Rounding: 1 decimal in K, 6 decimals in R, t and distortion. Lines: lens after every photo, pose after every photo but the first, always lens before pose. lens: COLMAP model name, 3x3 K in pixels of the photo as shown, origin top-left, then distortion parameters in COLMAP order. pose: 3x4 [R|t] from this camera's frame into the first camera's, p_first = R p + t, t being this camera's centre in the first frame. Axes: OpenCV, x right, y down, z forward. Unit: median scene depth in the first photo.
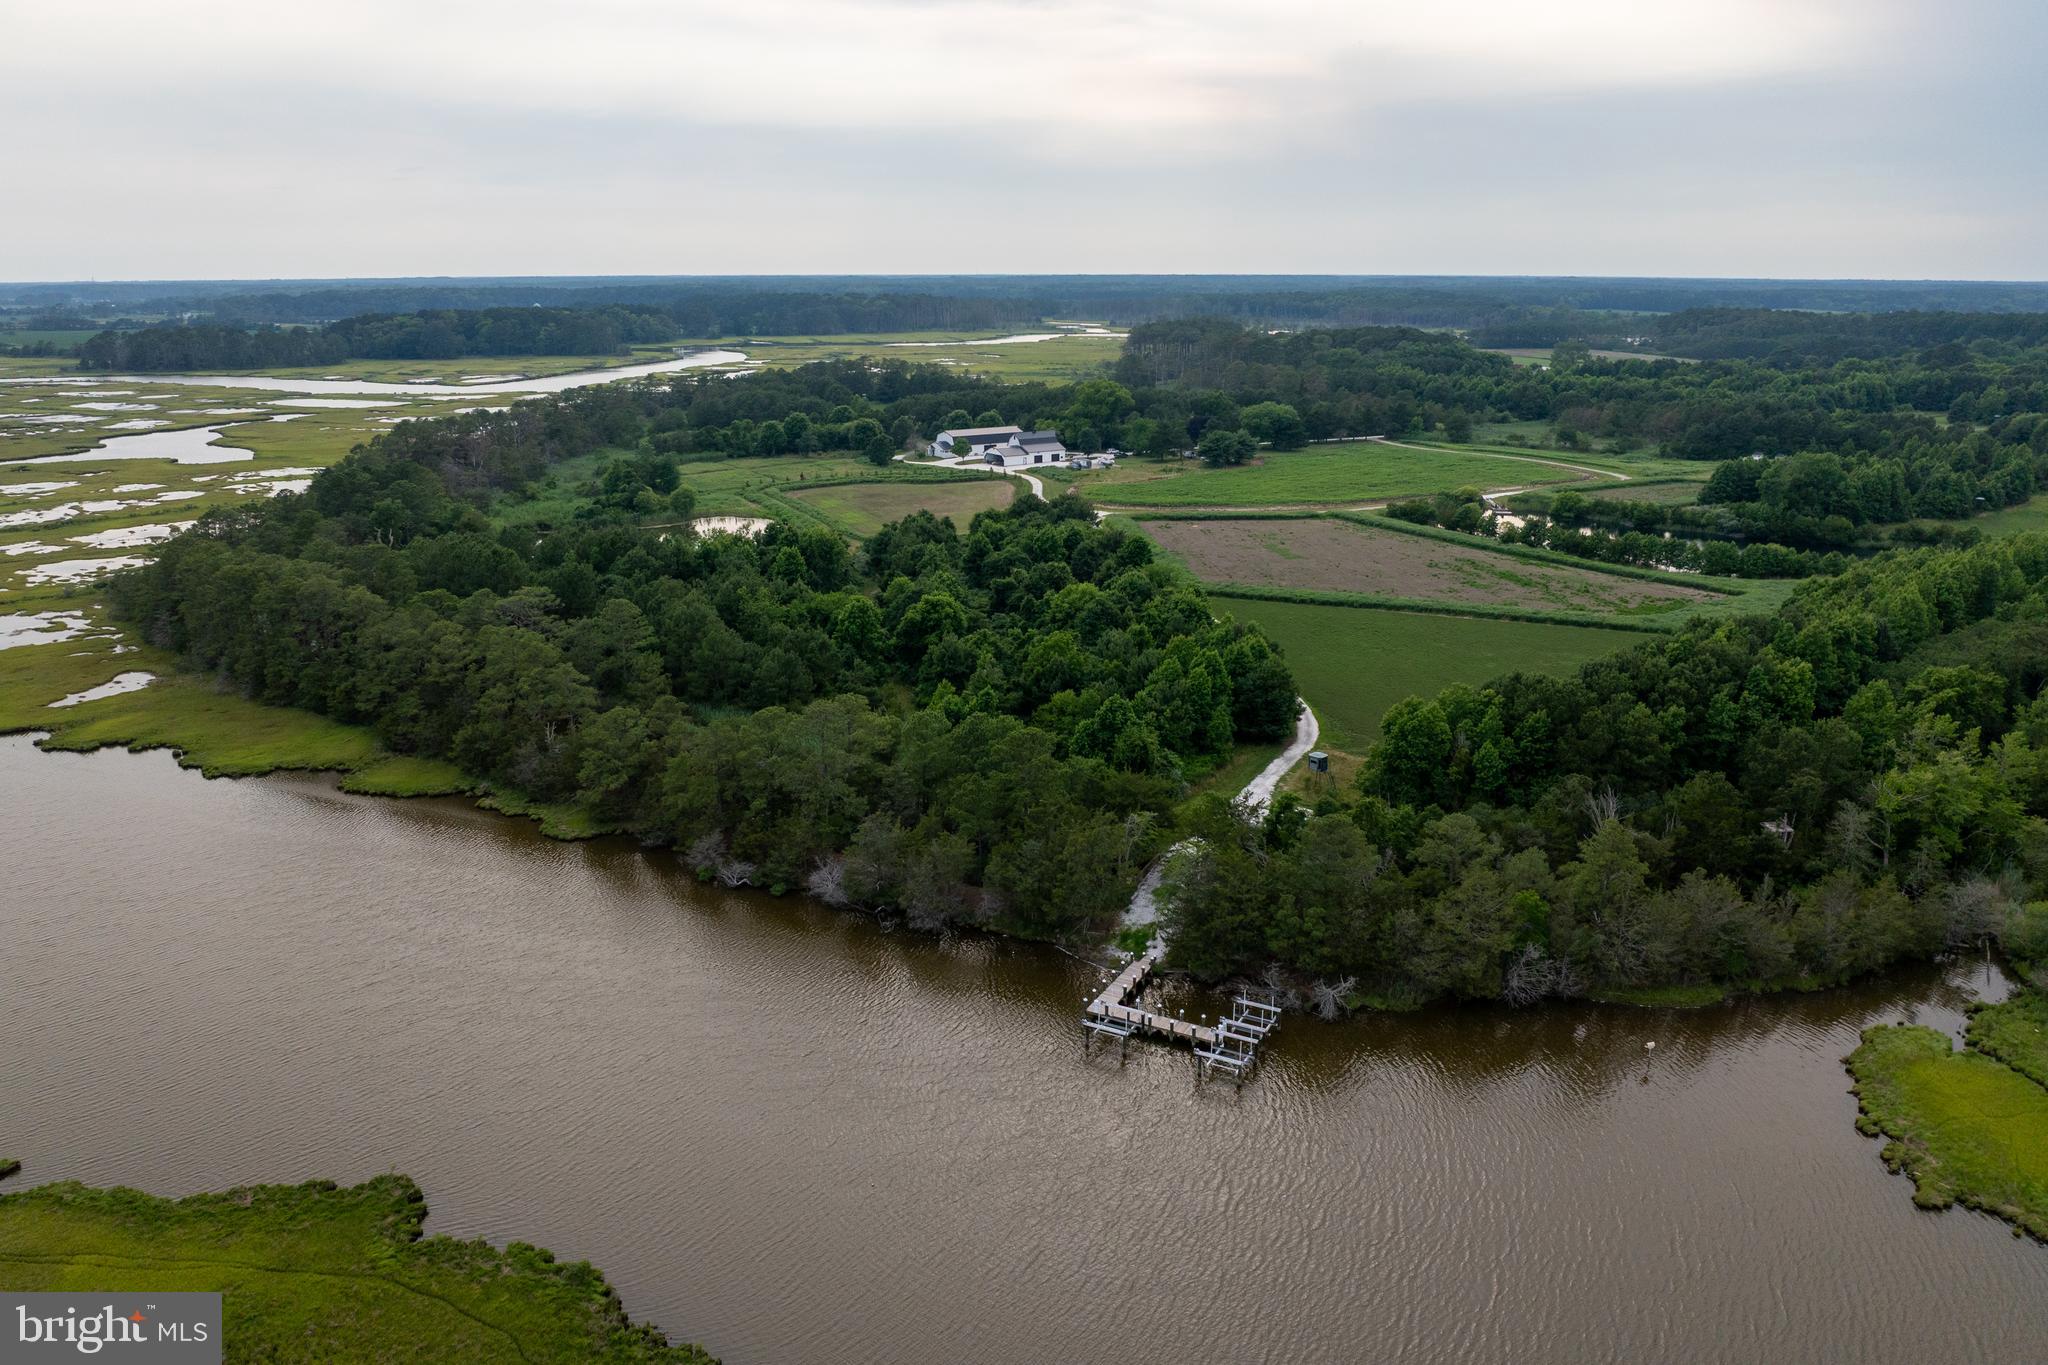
lens RADIAL K [[1387.7, 0, 1022.3], [0, 1387.7, 680.5], [0, 0, 1]] dist [-0.041635, -0.006801]
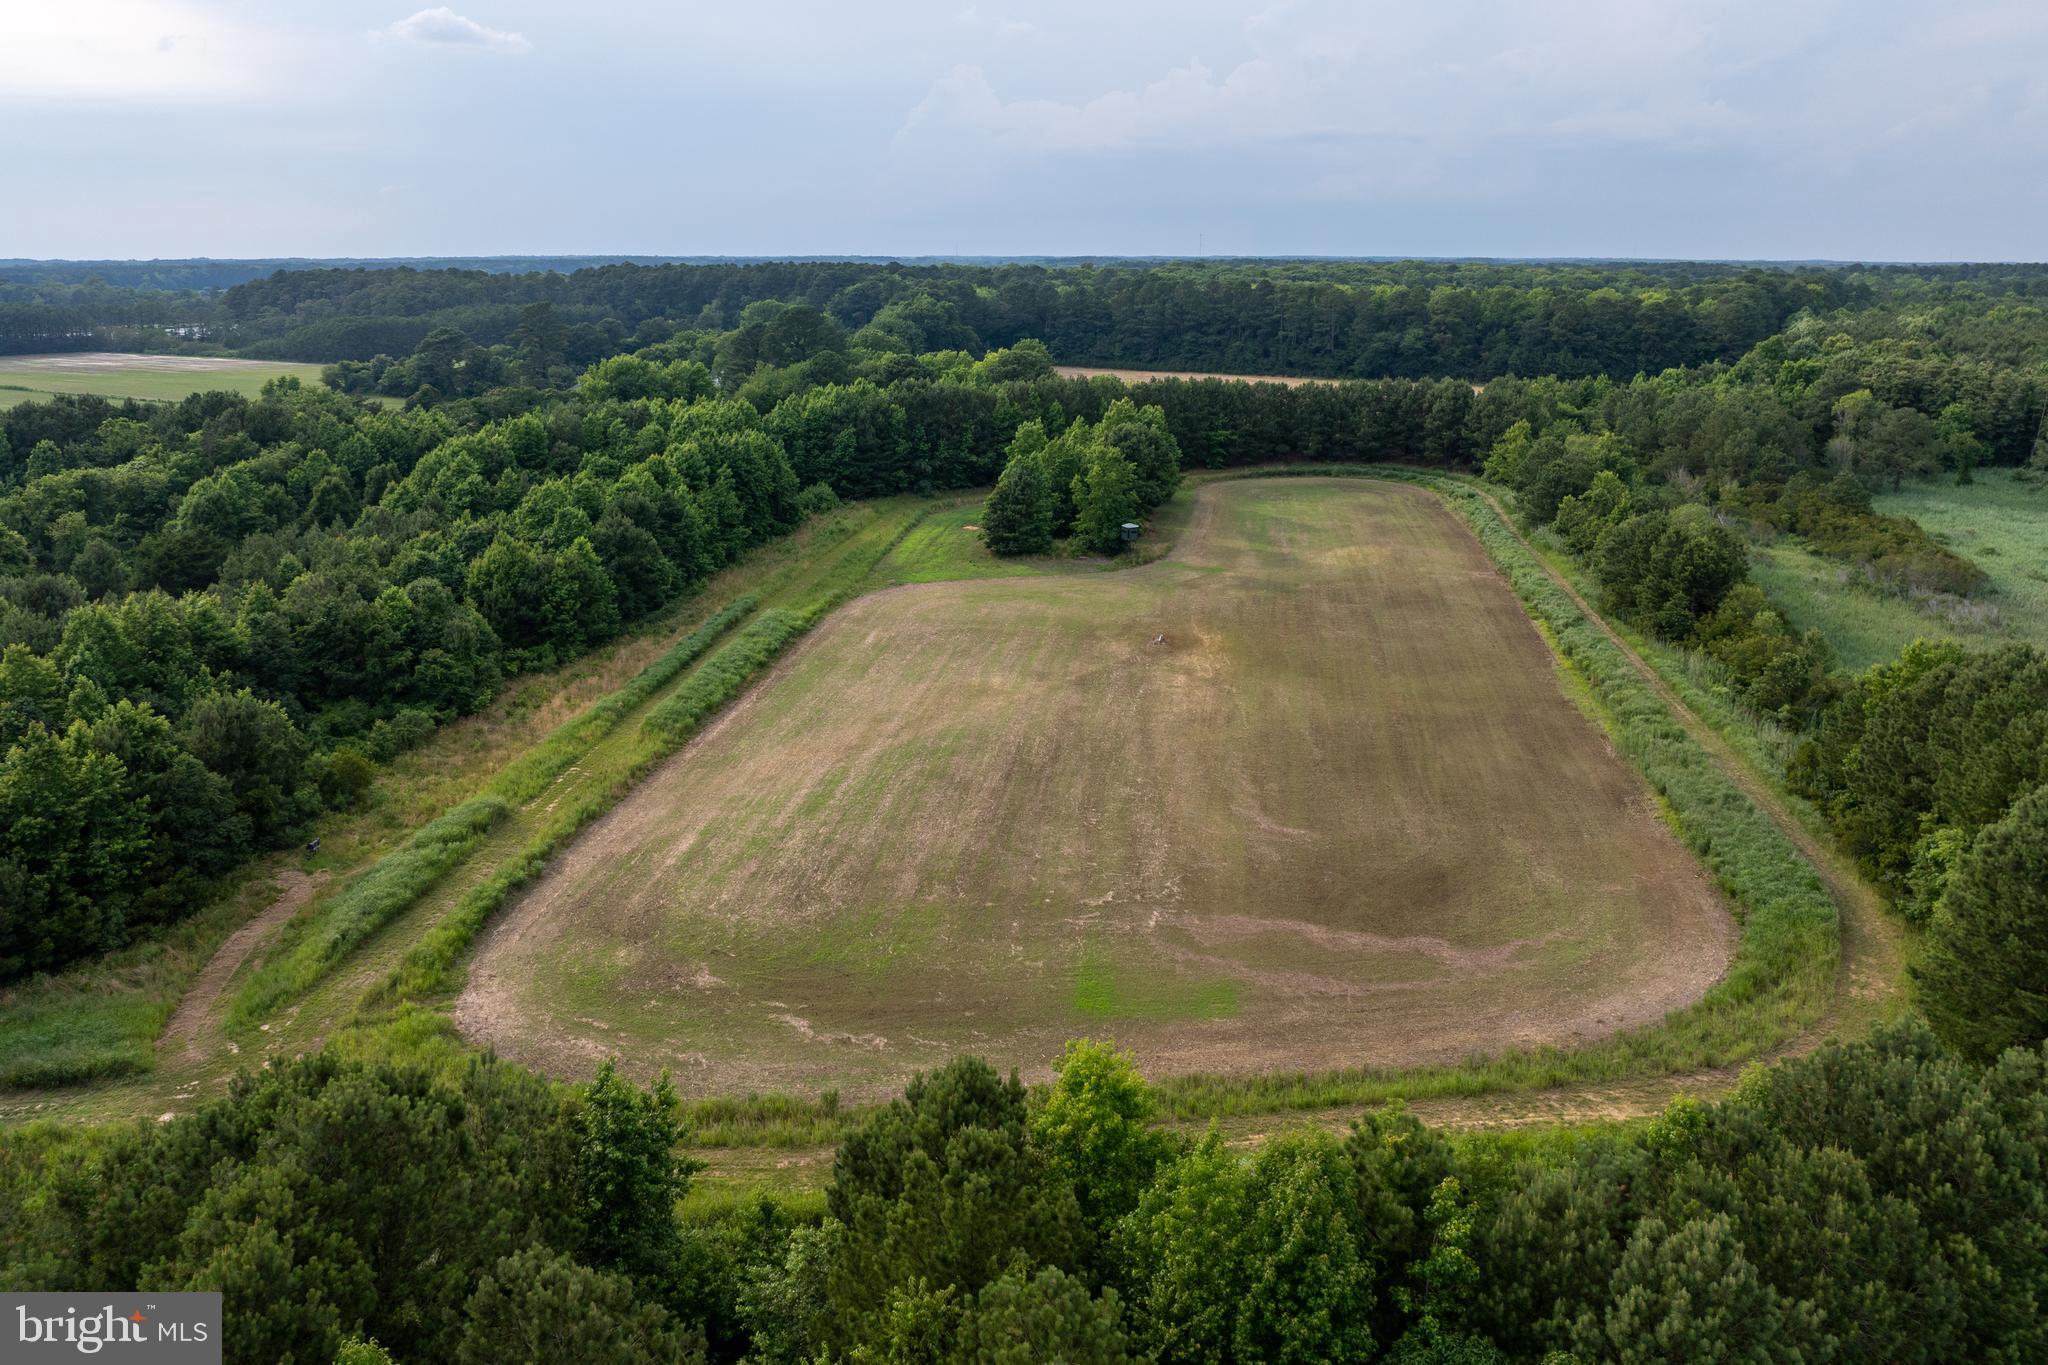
lens RADIAL K [[1387.7, 0, 1022.1], [0, 1387.7, 684.1], [0, 0, 1]] dist [-0.041635, -0.006801]
pose [[0.638802, -0.215642, 0.738532, 0.267297], [0.205858, 0.972825, 0.105994, -0.116750], [-0.741319, 0.084323, 0.665834, 0.472132]]
